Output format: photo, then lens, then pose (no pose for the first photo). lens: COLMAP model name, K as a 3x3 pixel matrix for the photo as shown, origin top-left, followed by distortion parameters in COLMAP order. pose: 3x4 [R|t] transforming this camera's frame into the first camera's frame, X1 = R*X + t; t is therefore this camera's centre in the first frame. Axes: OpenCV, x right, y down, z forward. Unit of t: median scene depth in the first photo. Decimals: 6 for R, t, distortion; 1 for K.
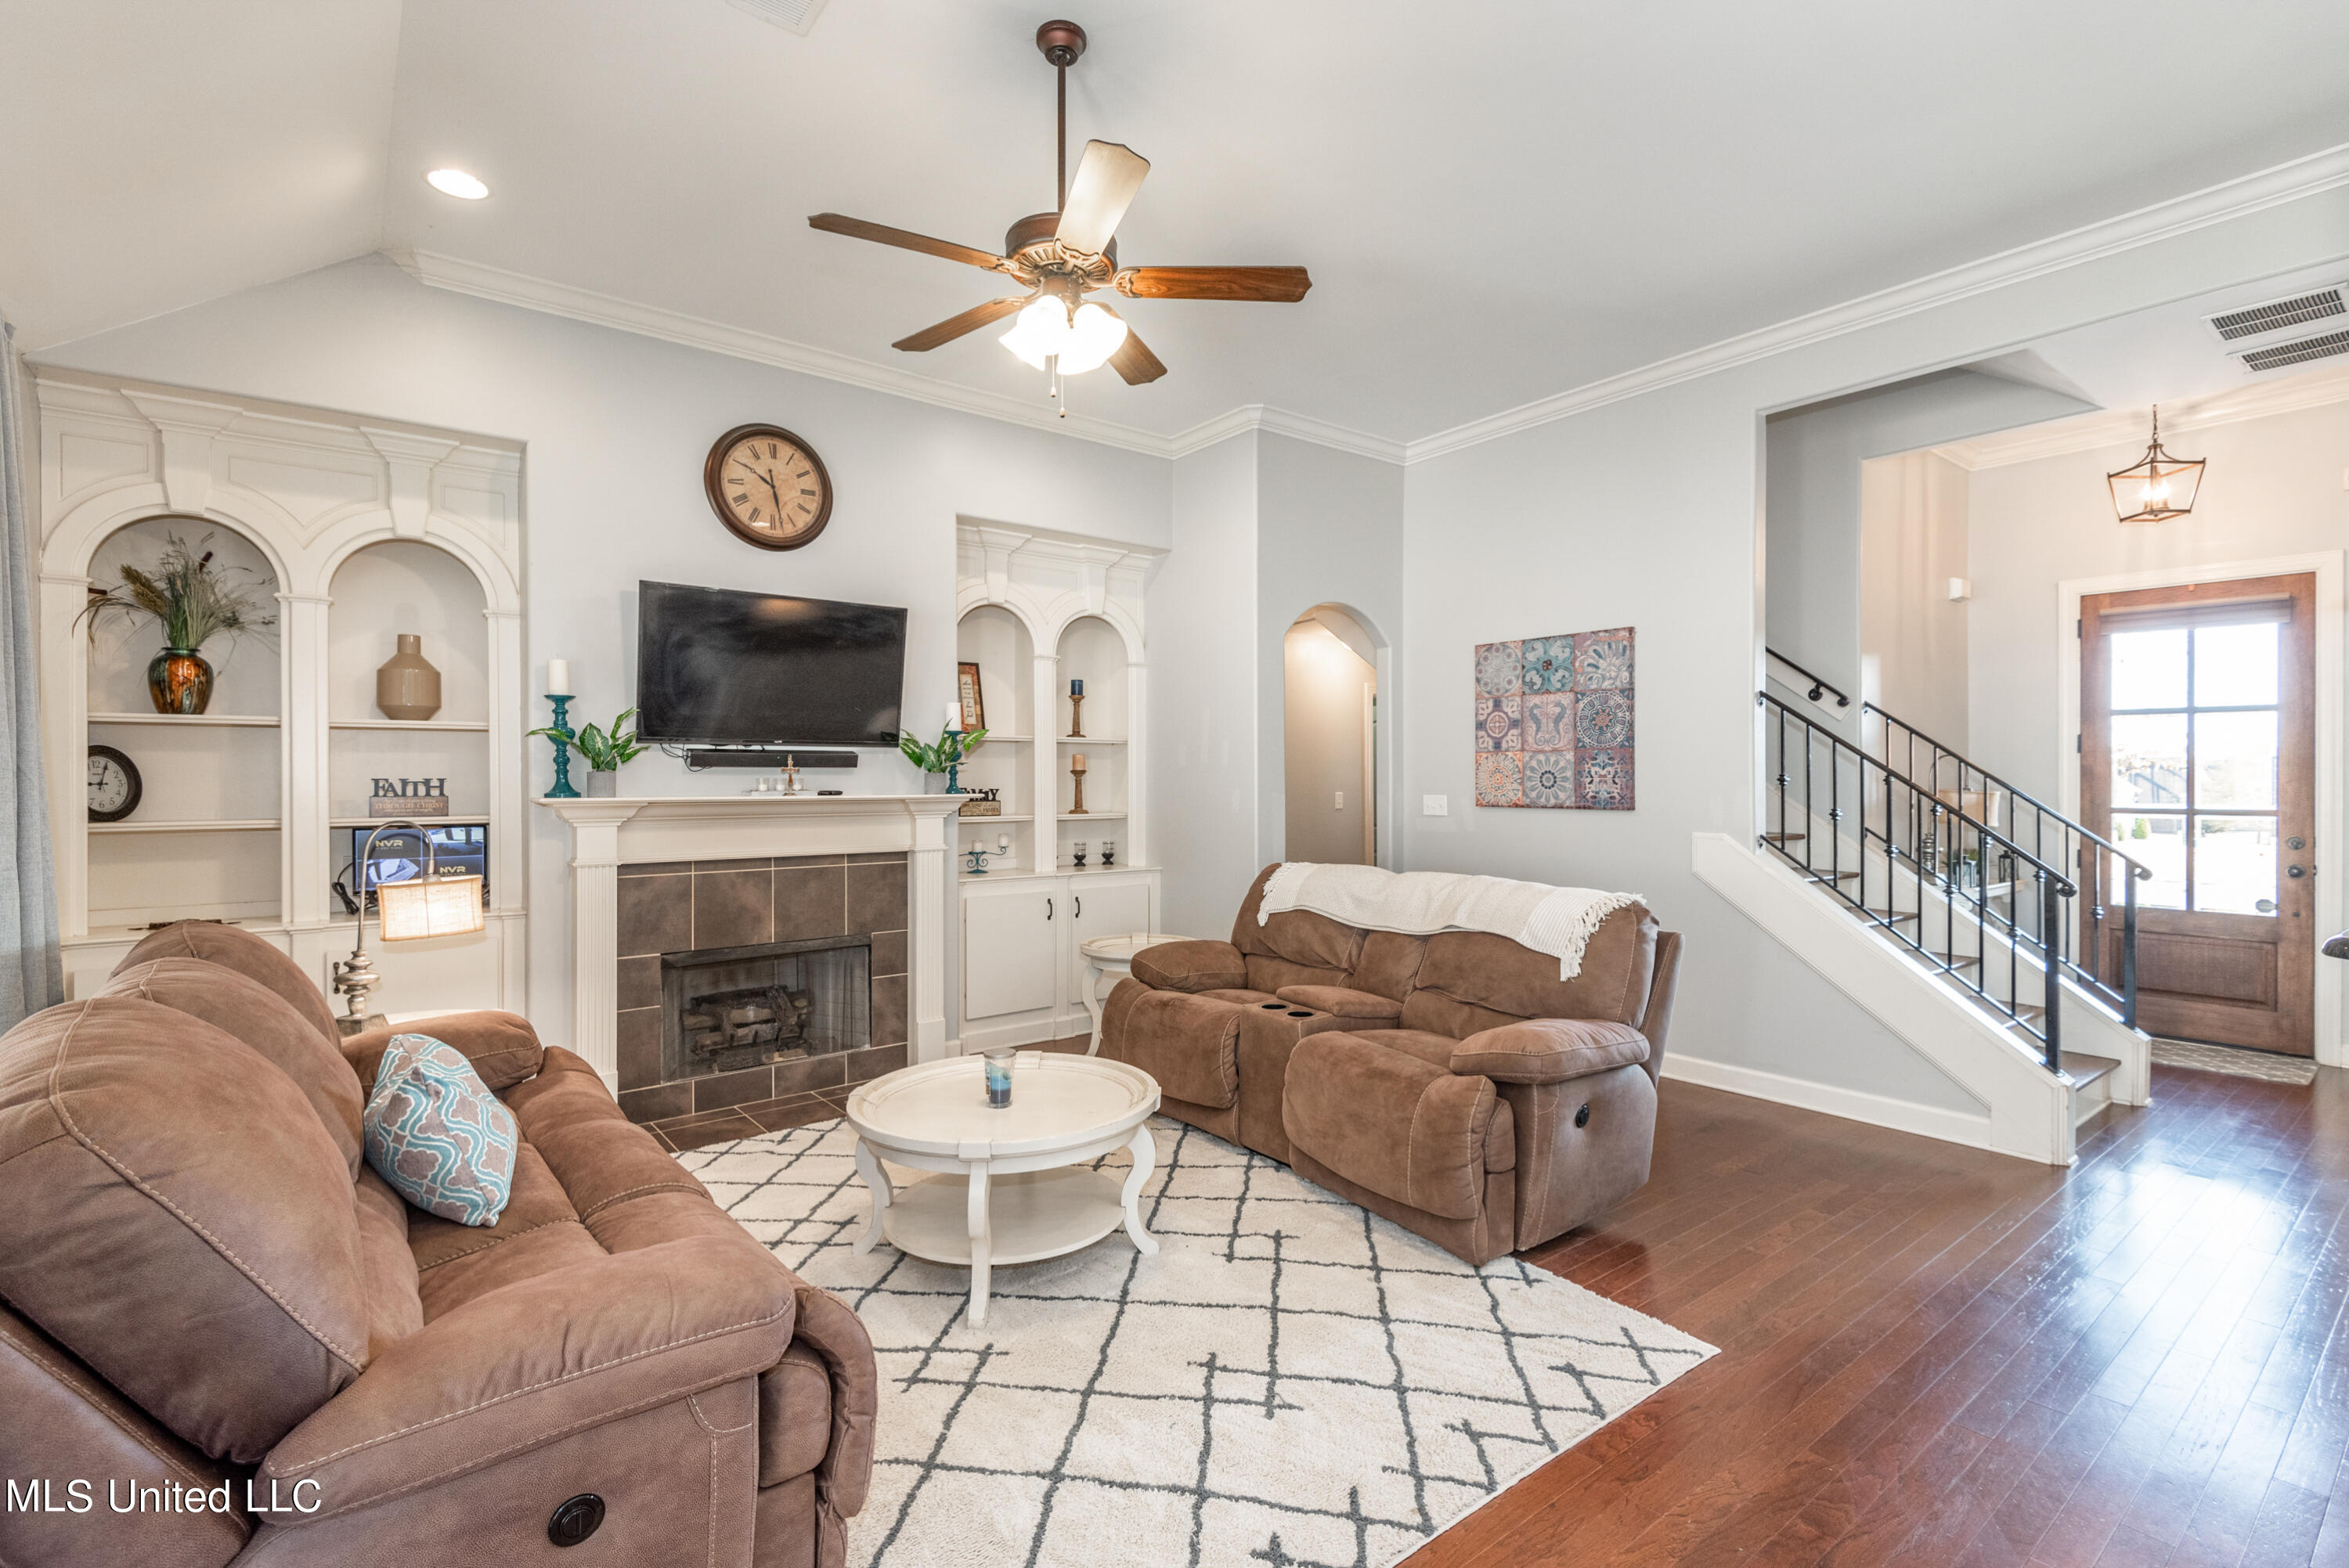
lens RADIAL K [[1070.1, 0, 1163.8], [0, 1070.1, 788.6], [0, 0, 1]] dist [0.019828, -0.011521]
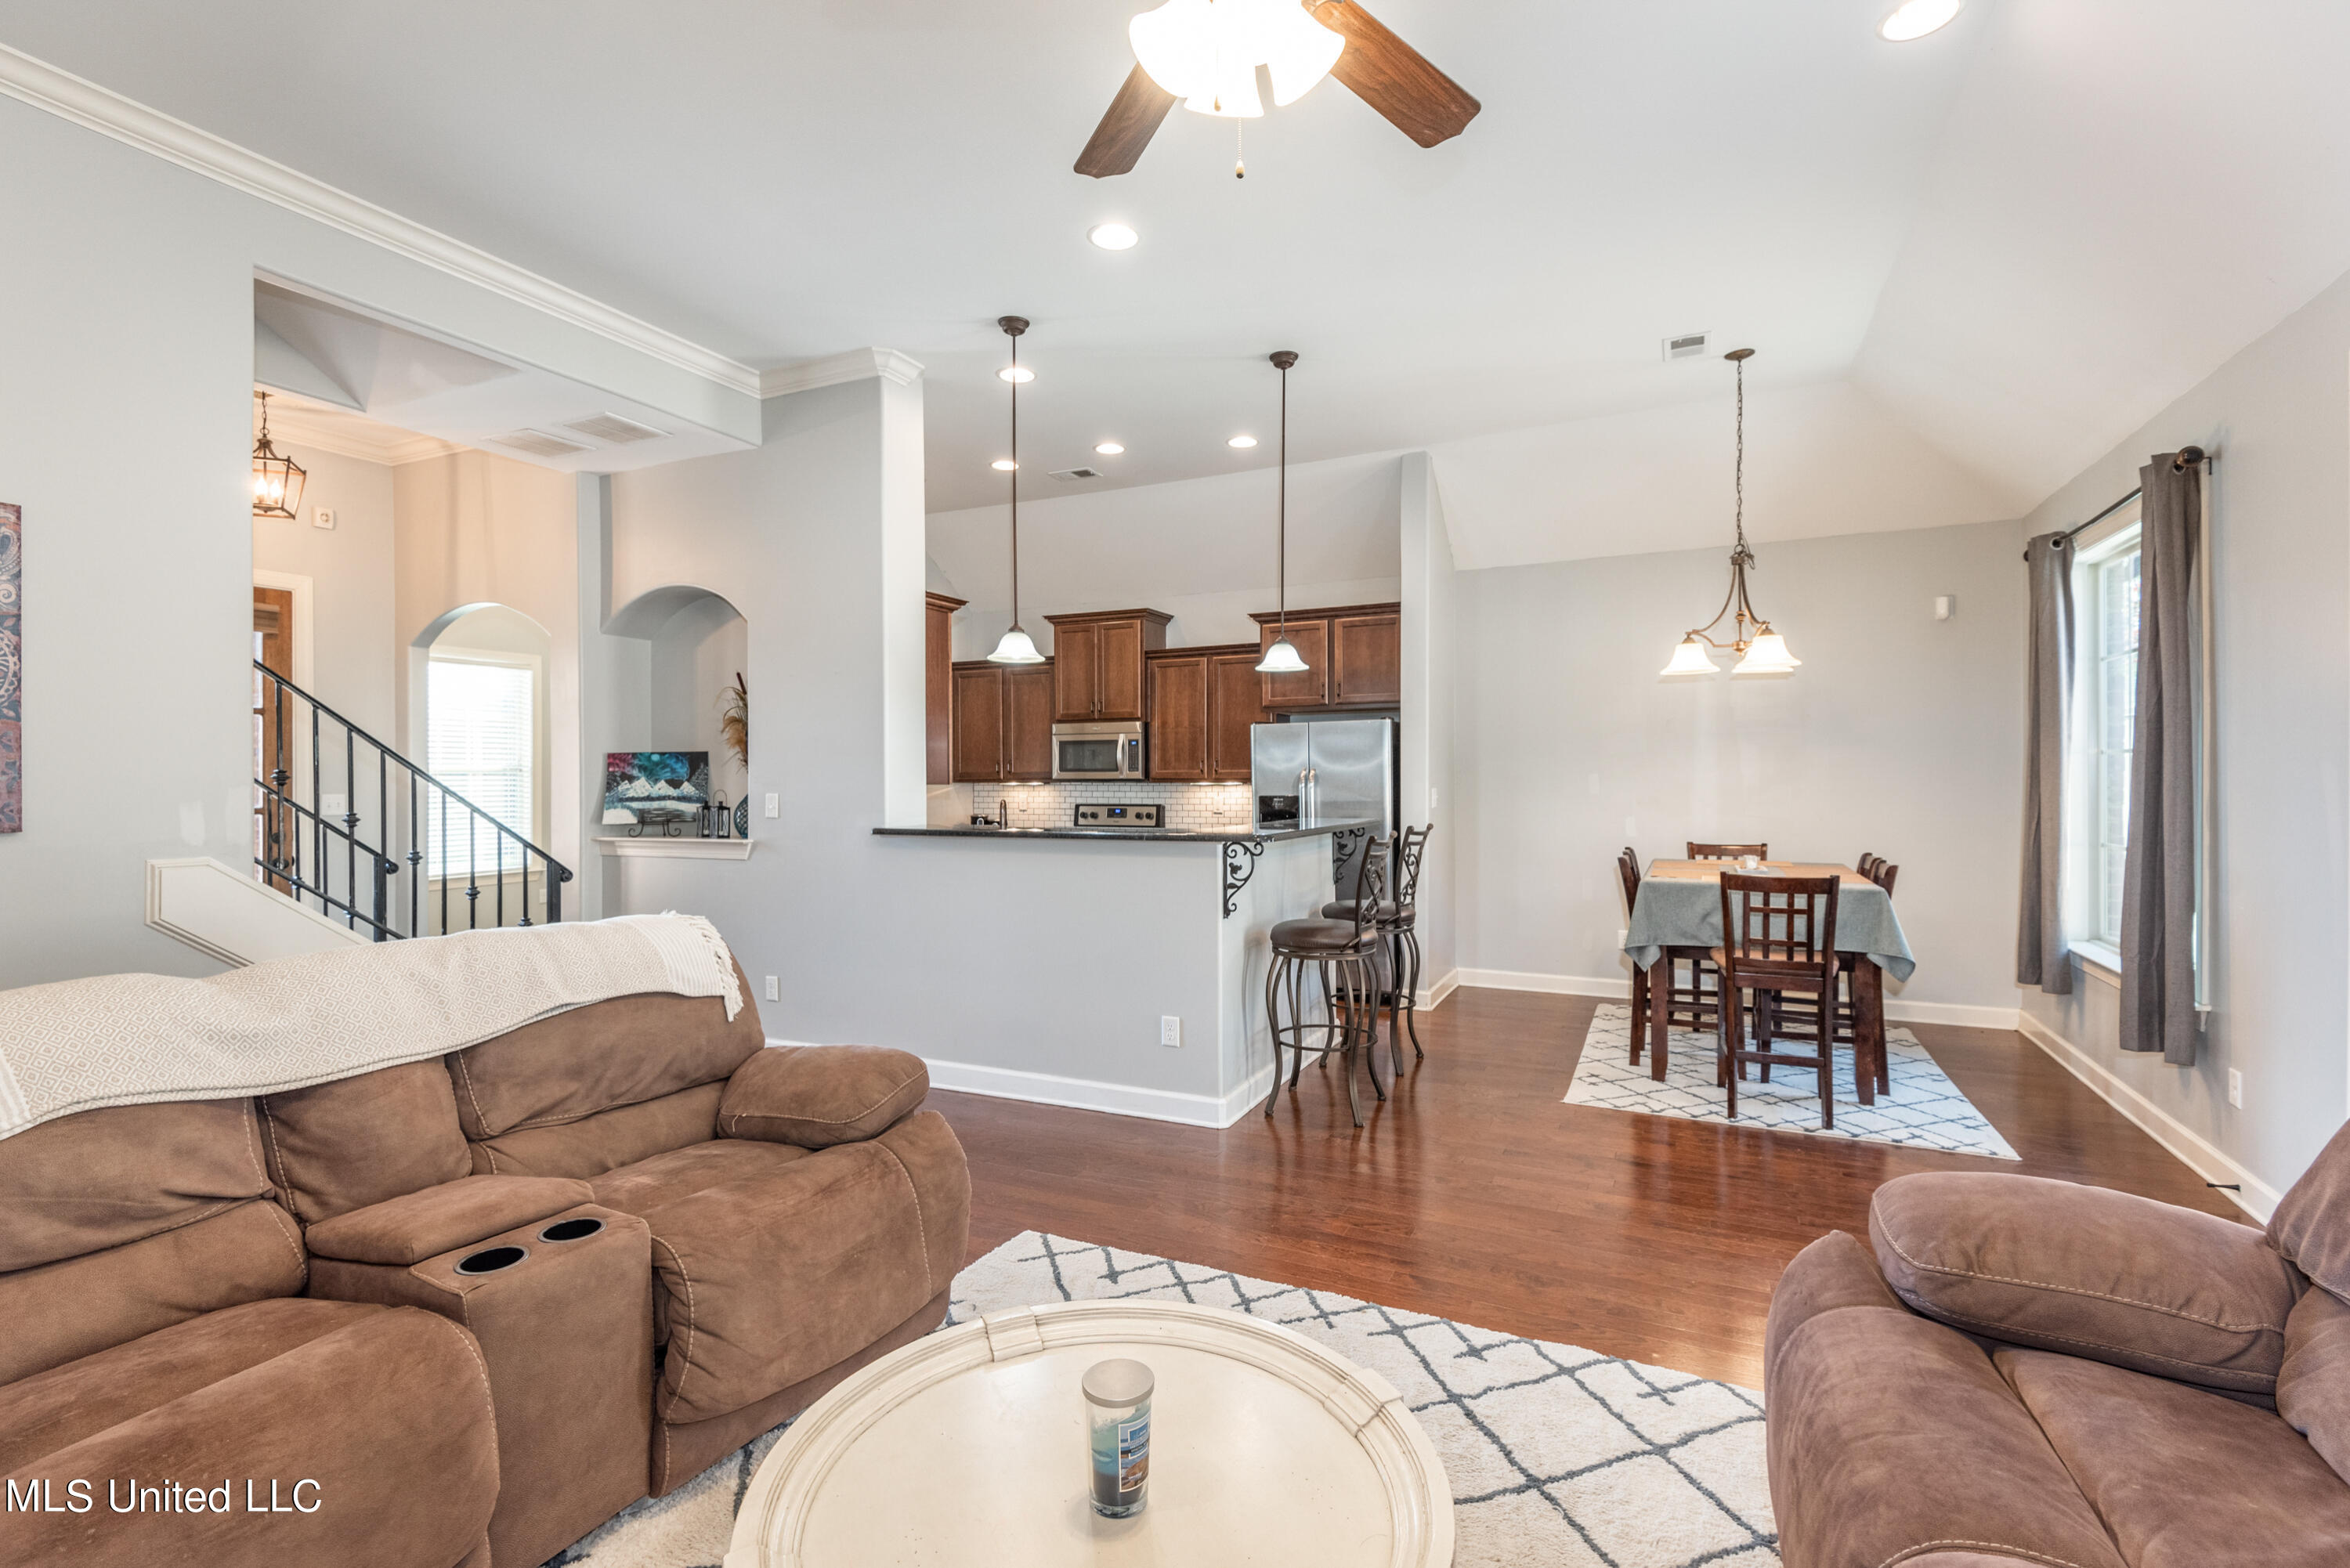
lens RADIAL K [[1070.6, 0, 1168.4], [0, 1070.6, 780.3], [0, 0, 1]] dist [0.019828, -0.011521]
pose [[-0.449702, 0.000709, 0.893178, -0.387382], [0.008398, 0.999959, 0.003435, -0.003883], [-0.893139, 0.009046, -0.449689, 0.809595]]
